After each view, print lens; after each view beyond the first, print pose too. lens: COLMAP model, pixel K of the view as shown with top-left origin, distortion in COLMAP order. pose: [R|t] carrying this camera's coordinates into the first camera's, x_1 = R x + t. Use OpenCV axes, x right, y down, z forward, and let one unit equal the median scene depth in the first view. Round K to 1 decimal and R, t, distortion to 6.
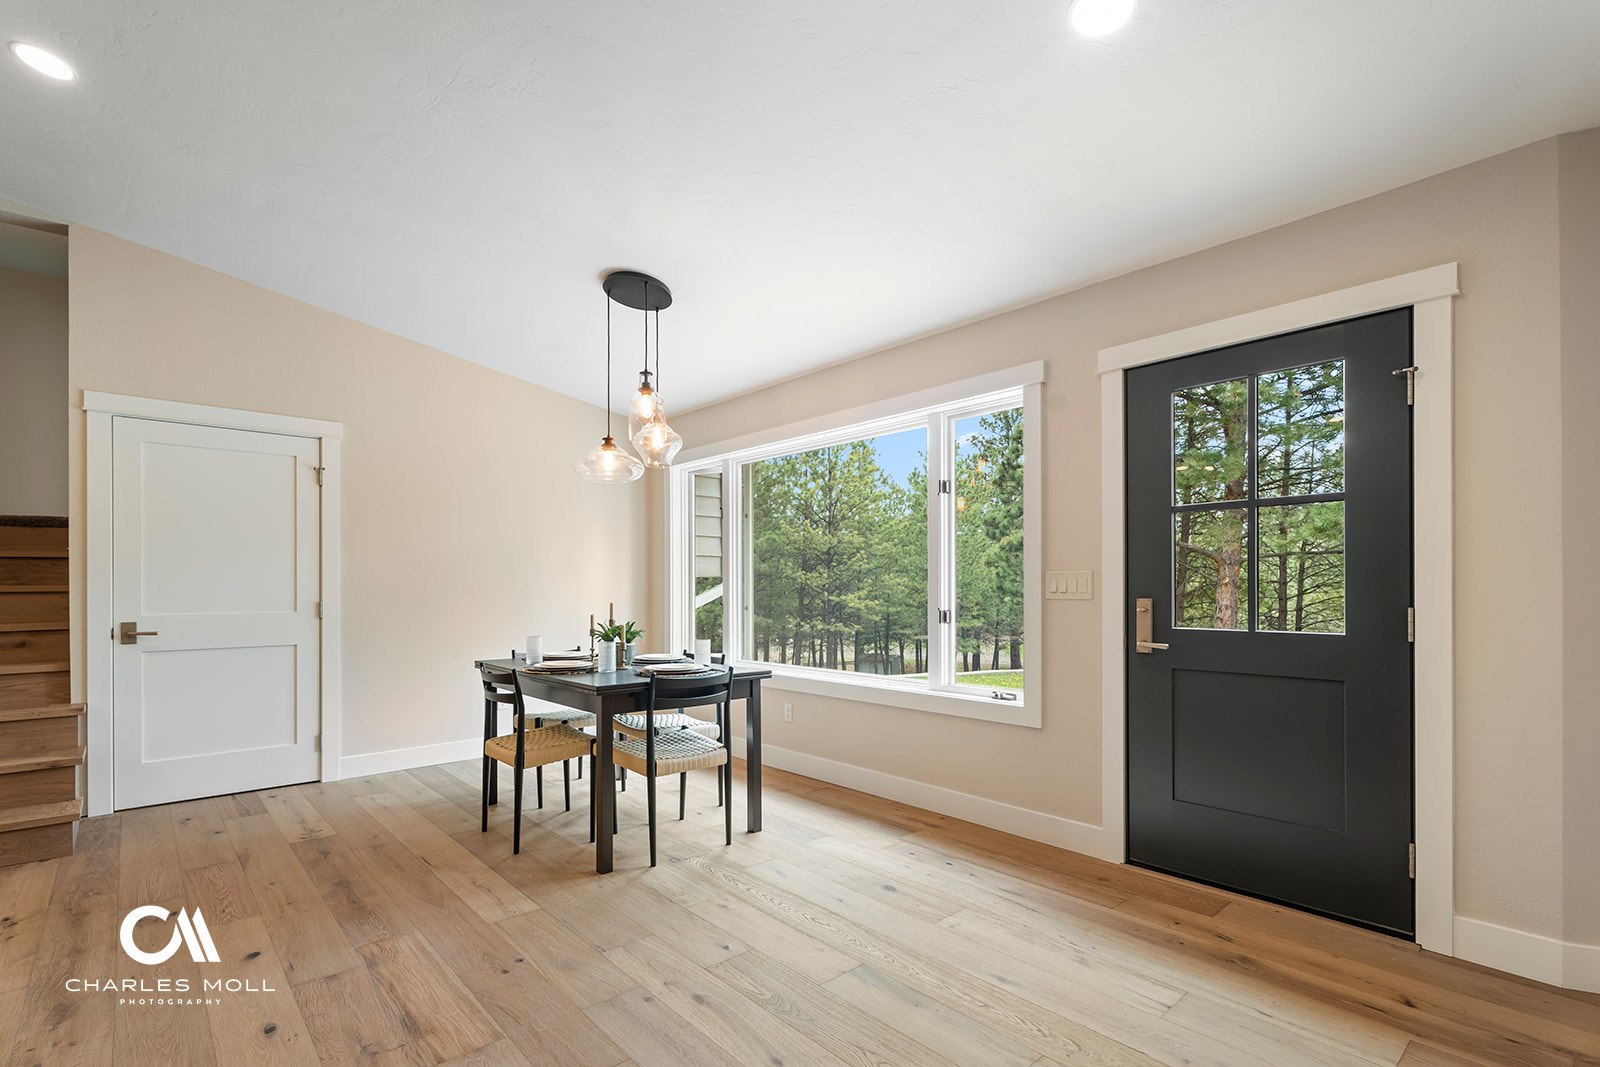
lens RADIAL K [[759.3, 0, 784.3], [0, 759.3, 582.6], [0, 0, 1]] dist [0.003257, 0.001208]
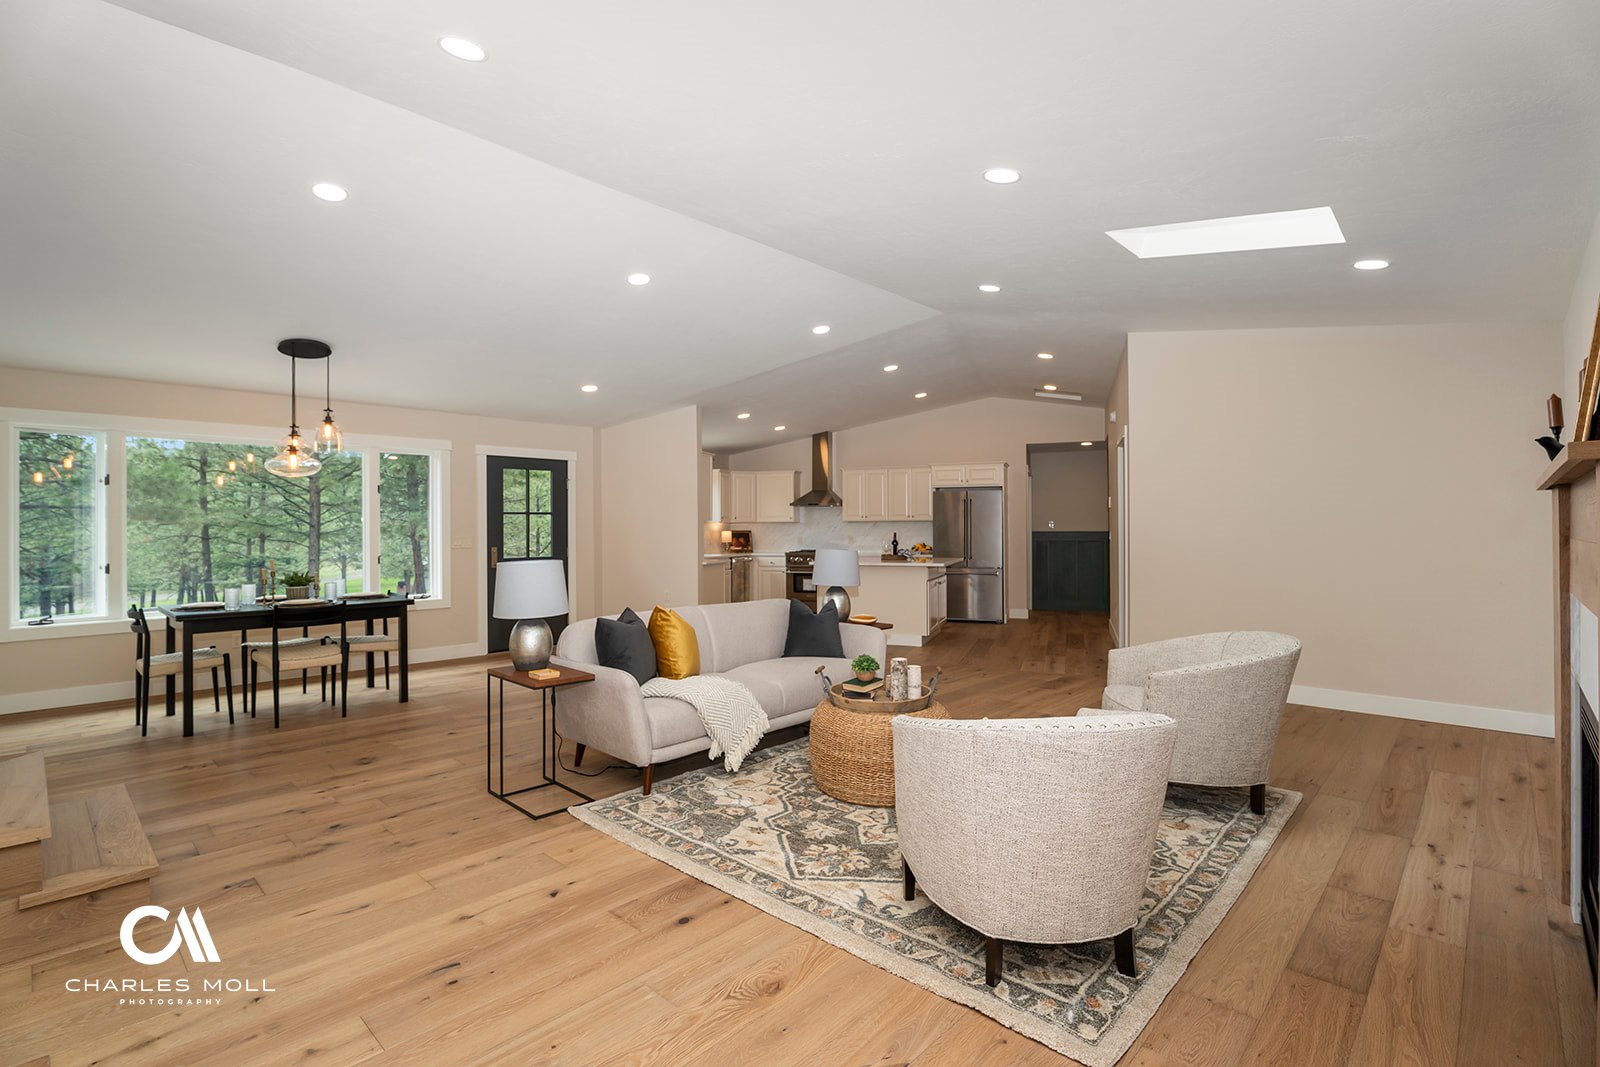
lens RADIAL K [[759.3, 0, 801.0], [0, 759.3, 535.4], [0, 0, 1]] dist [0.003257, 0.001208]
pose [[-0.098094, -0.002839, 0.995173, -1.833622], [-0.002657, 0.999993, 0.002591, -0.020734], [-0.995174, -0.002390, -0.098101, 0.180388]]
